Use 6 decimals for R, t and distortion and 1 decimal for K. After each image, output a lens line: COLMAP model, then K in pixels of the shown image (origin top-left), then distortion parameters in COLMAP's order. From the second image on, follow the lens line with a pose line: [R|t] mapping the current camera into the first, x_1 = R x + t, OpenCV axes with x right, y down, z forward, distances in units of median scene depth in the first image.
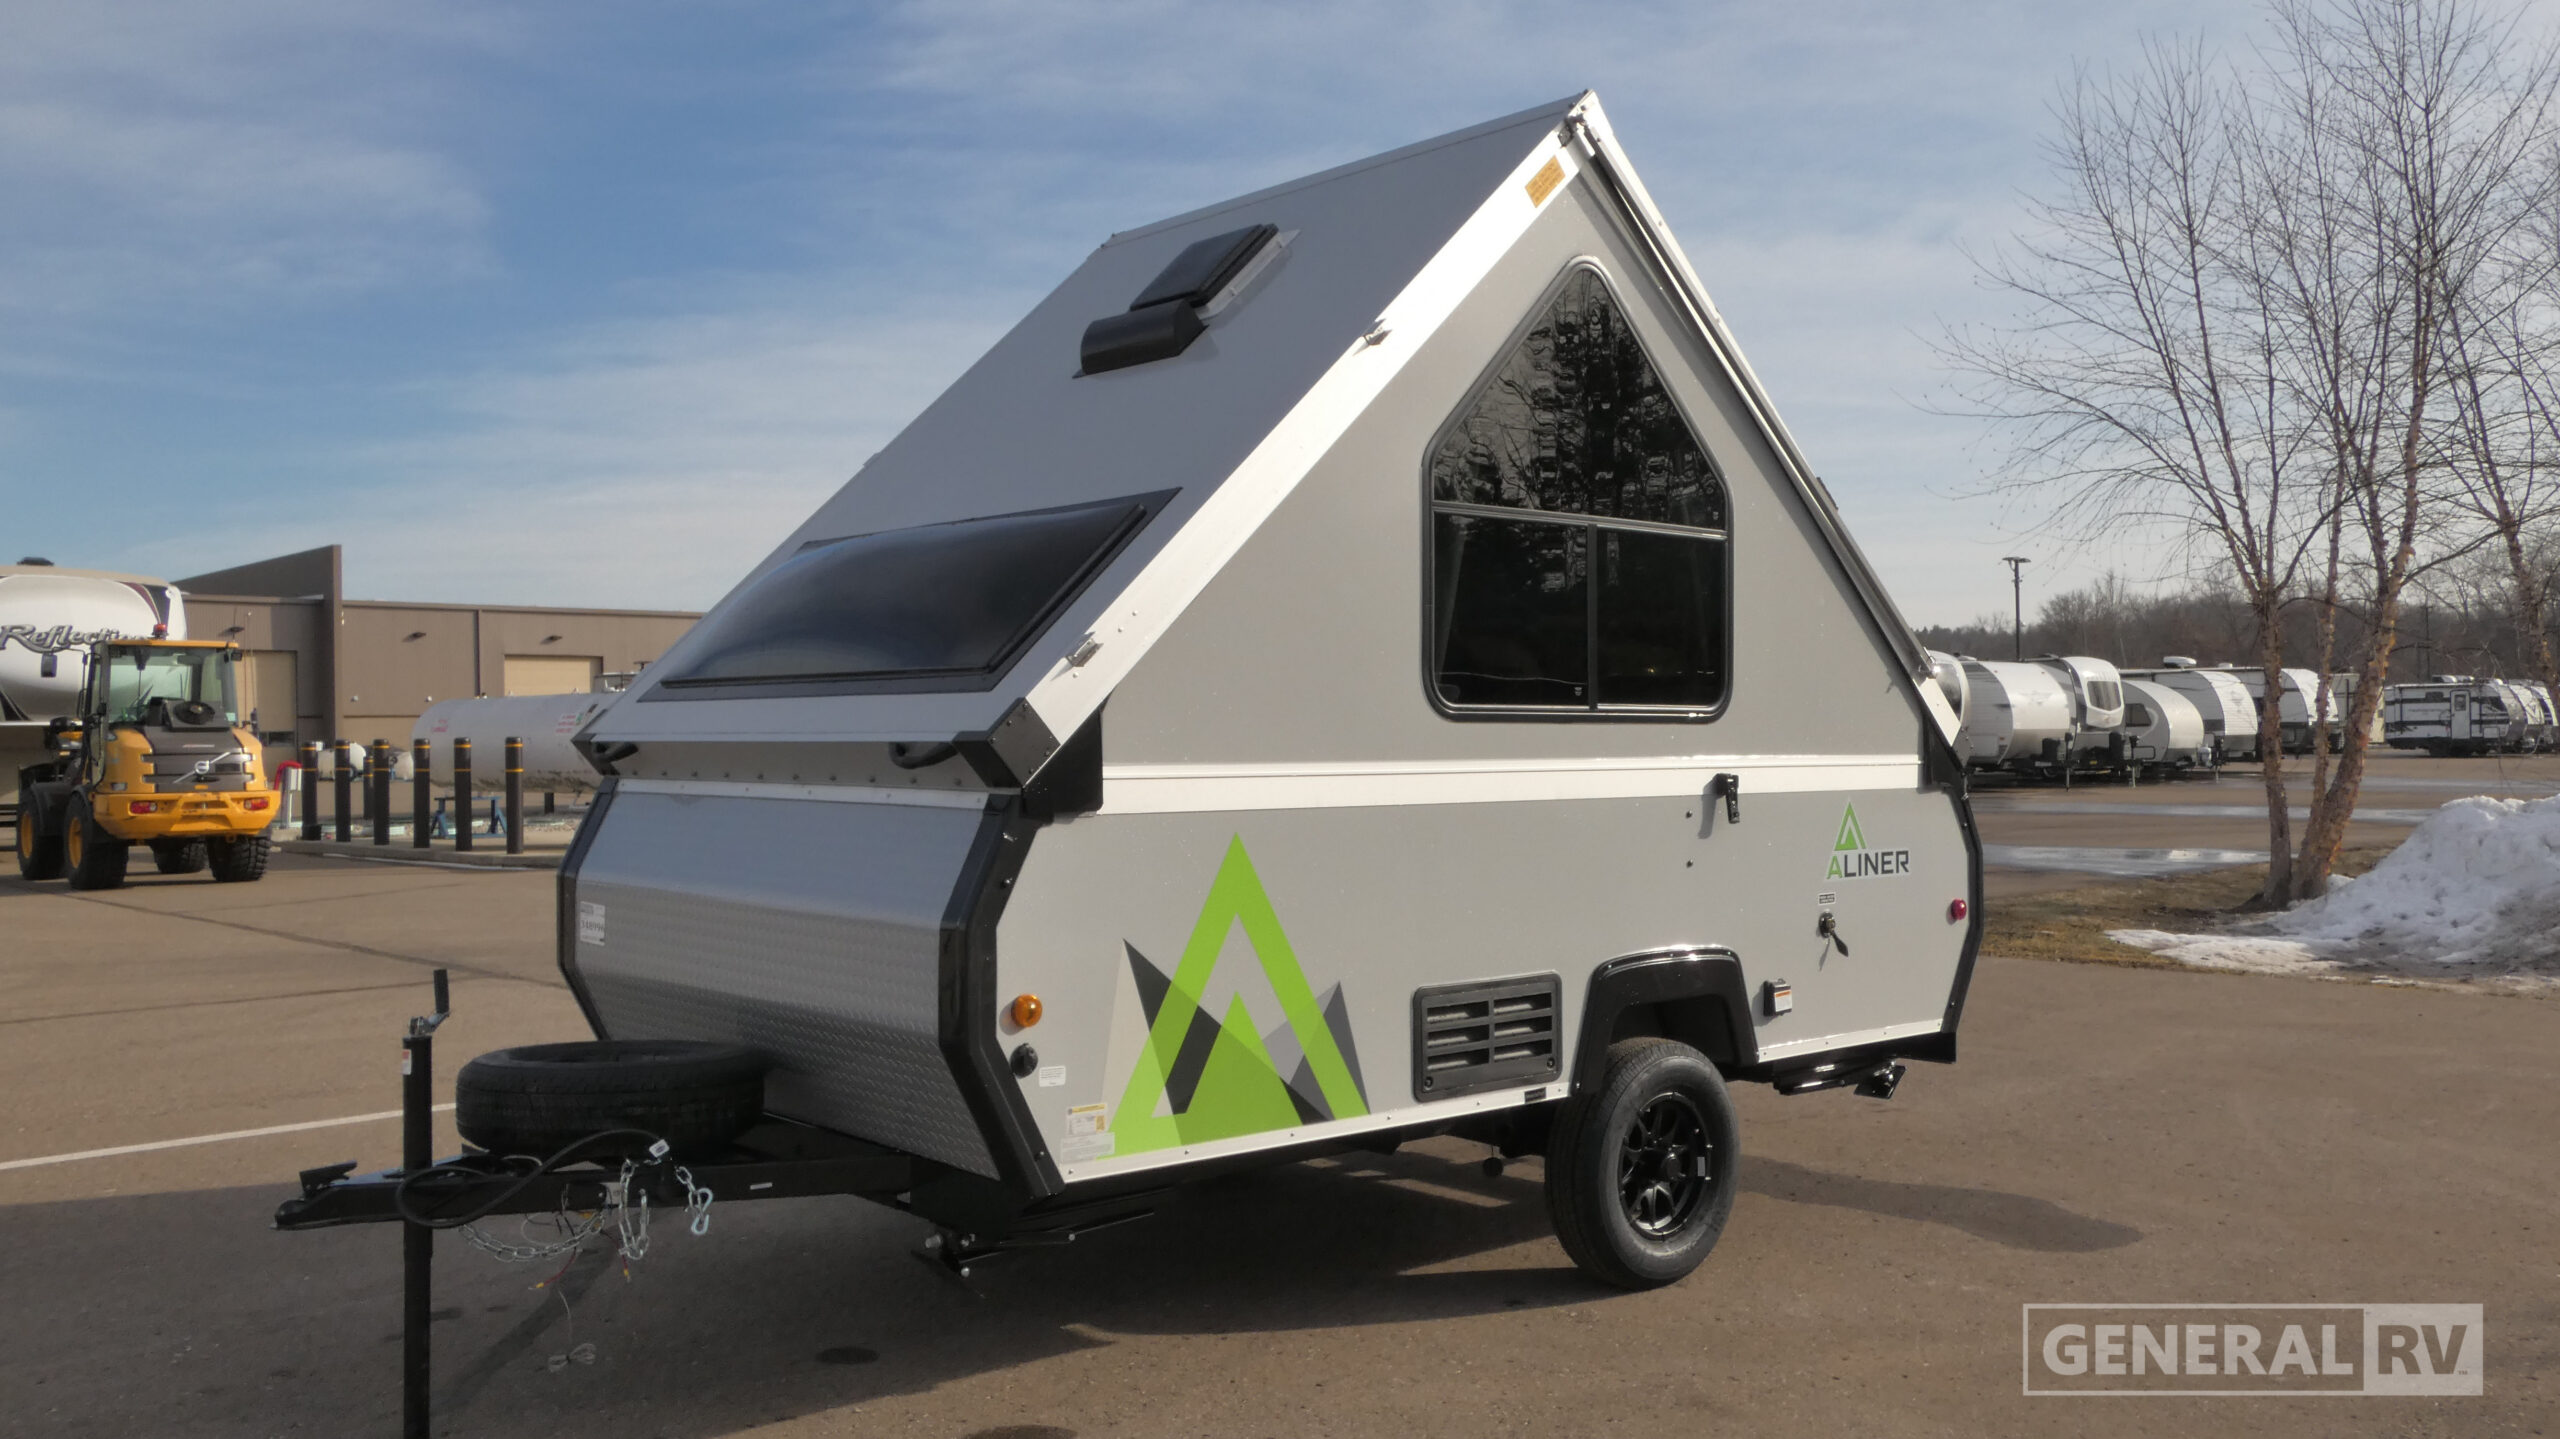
lens RADIAL K [[2074.9, 0, 1282.5], [0, 2074.9, 731.6], [0, 0, 1]] dist [-0.014102, -0.001855]
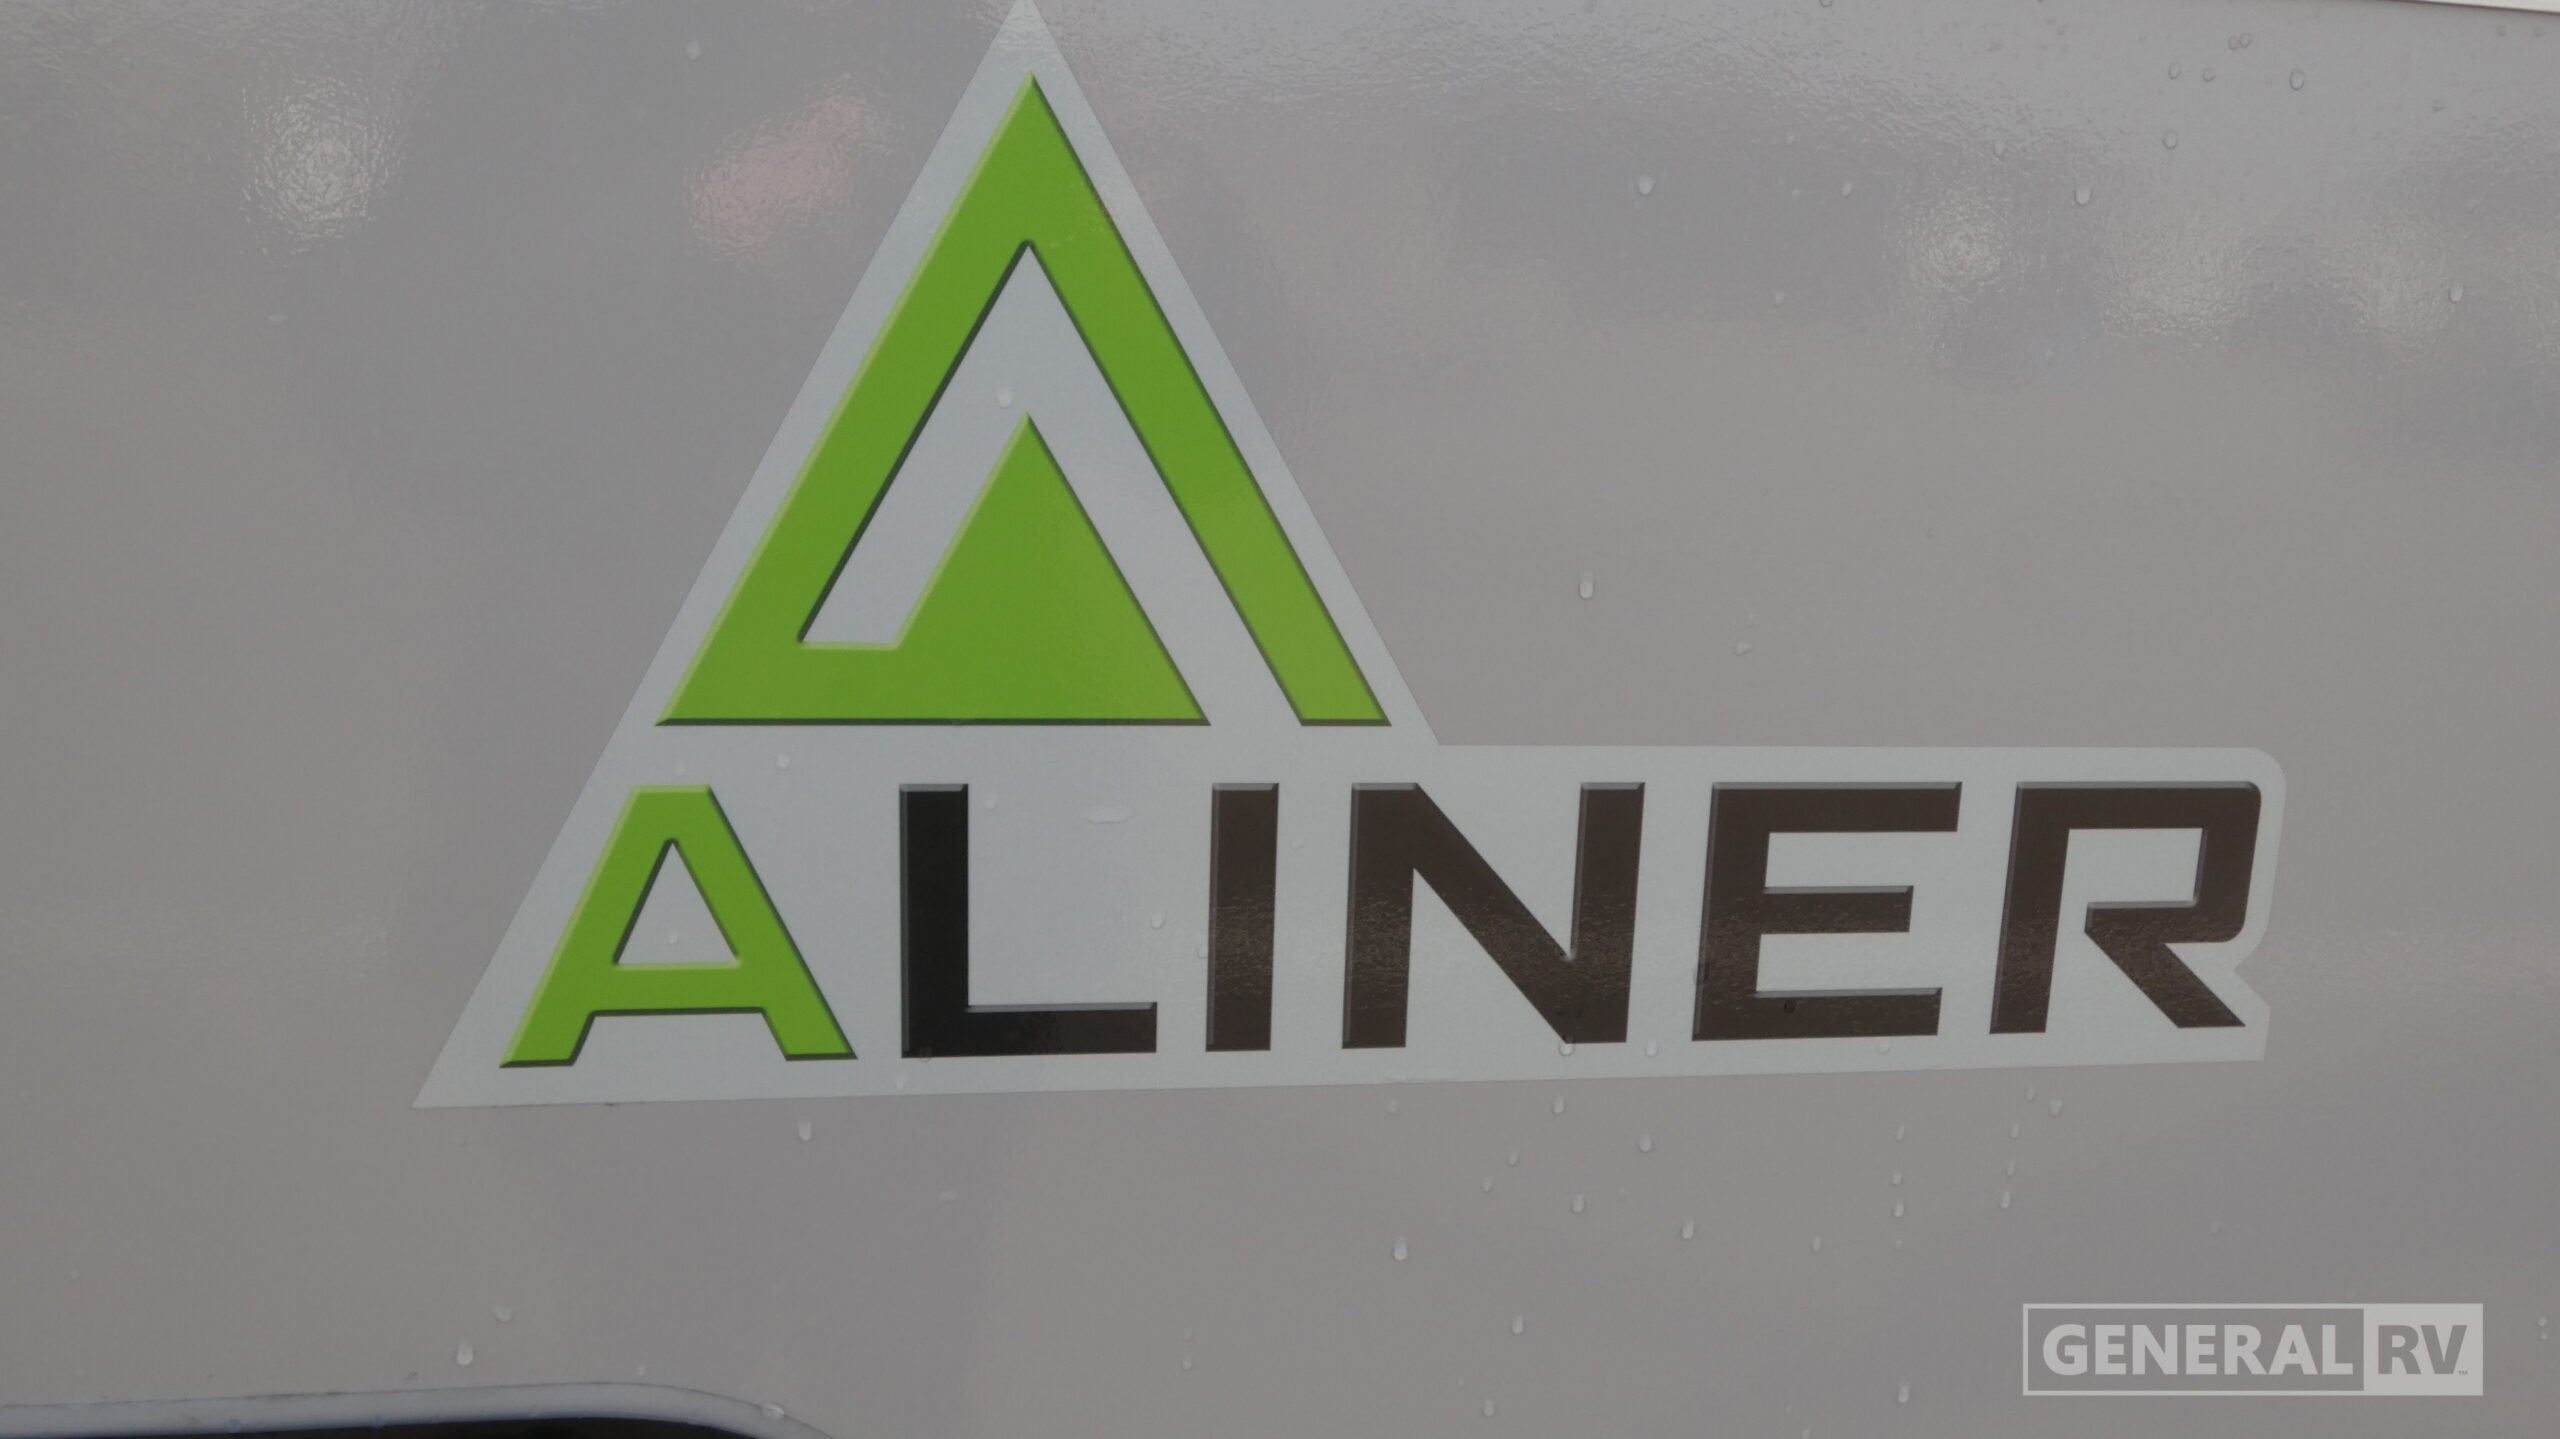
lens RADIAL K [[2074.9, 0, 1282.5], [0, 2074.9, 731.6], [0, 0, 1]] dist [-0.014102, -0.001855]
pose [[0.841699, 0.139369, -0.521650, 0.373123], [-0.034087, 0.977902, 0.206266, 0.047447], [0.538870, -0.155833, 0.827850, 1.089597]]
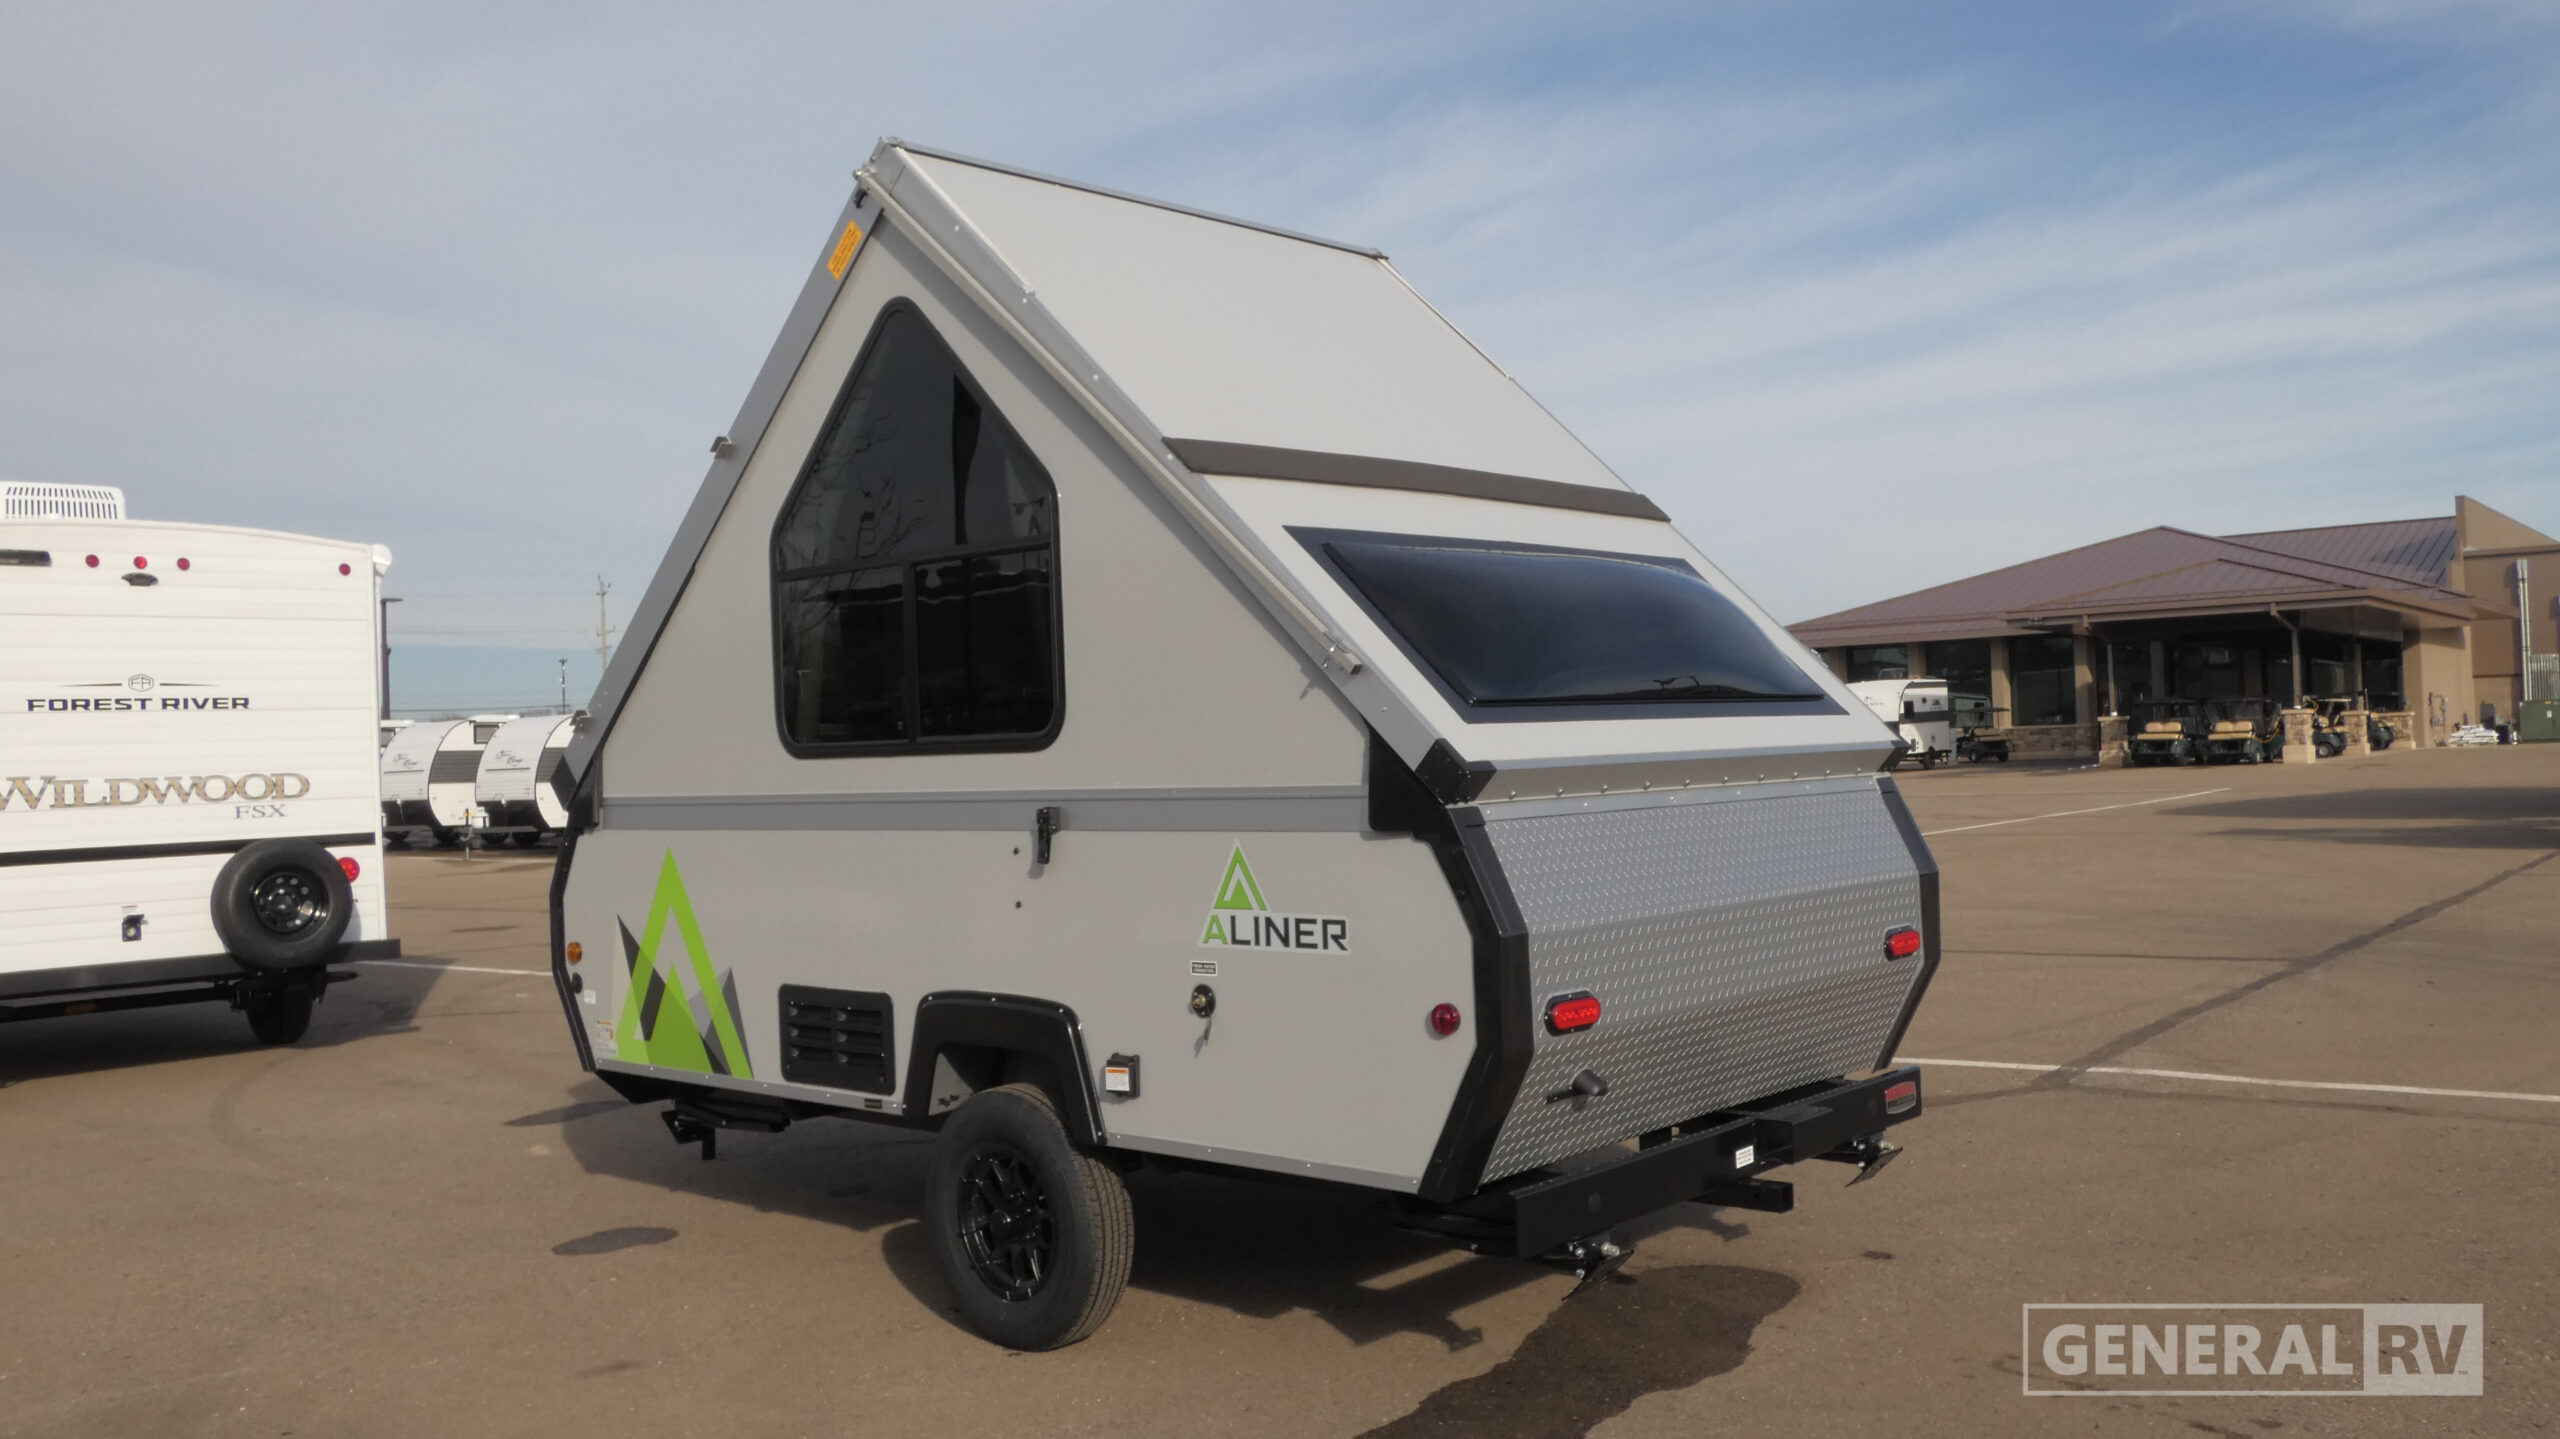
lens RADIAL K [[2074.9, 0, 1282.5], [0, 2074.9, 731.6], [0, 0, 1]] dist [-0.014102, -0.001855]
pose [[0.128477, -0.001507, -0.991711, 1.196860], [0.041705, 0.999122, 0.003885, -0.012399], [0.990835, -0.041858, 0.128427, 1.065728]]
